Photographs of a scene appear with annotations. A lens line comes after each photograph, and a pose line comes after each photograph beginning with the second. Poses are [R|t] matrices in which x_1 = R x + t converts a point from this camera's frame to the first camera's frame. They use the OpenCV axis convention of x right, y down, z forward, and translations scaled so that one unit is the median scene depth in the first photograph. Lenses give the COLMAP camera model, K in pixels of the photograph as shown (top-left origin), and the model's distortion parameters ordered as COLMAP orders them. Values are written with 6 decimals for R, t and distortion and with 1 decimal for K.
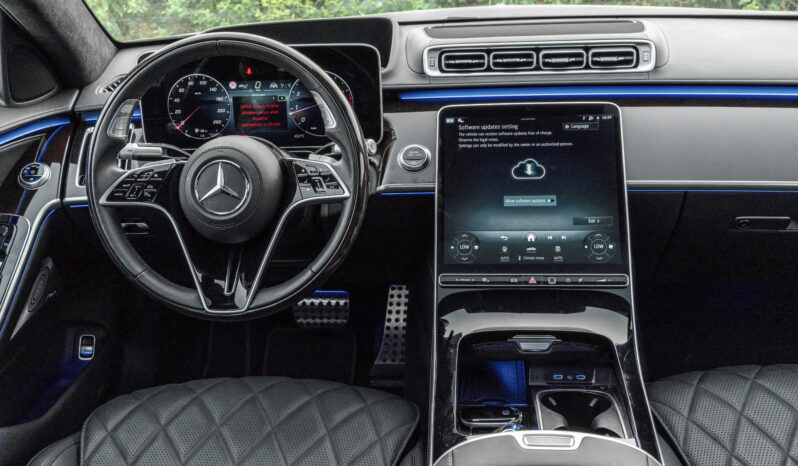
lens RADIAL K [[873.3, 0, 401.8], [0, 873.3, 223.1], [0, 0, 1]] dist [0.002517, 0.000000]
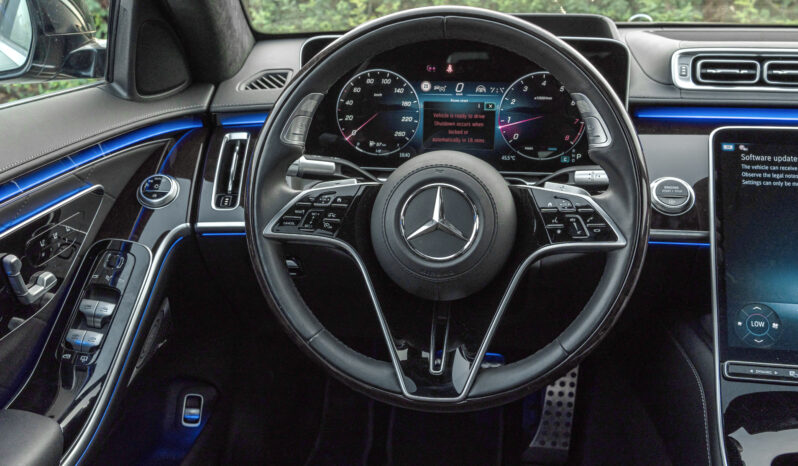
lens RADIAL K [[873.3, 0, 398.9], [0, 873.3, 221.3], [0, 0, 1]] dist [0.002517, 0.000000]
pose [[0.997329, 0.056242, -0.046608, -0.175575], [-0.058152, 0.997478, -0.040694, -0.009192], [0.044202, 0.043295, 0.998084, 0.250226]]
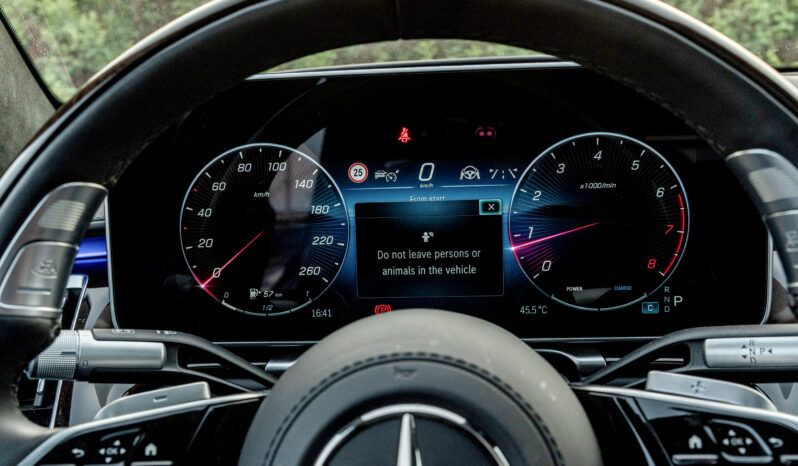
lens RADIAL K [[950.8, 0, 374.8], [0, 950.8, 243.9], [0, 0, 1]] dist [0.048655, 0.000000]
pose [[0.999962, 0.005254, -0.007001, -0.183920], [-0.006296, 0.987392, -0.158170, -0.063955], [0.006082, 0.158208, 0.987387, 0.606225]]
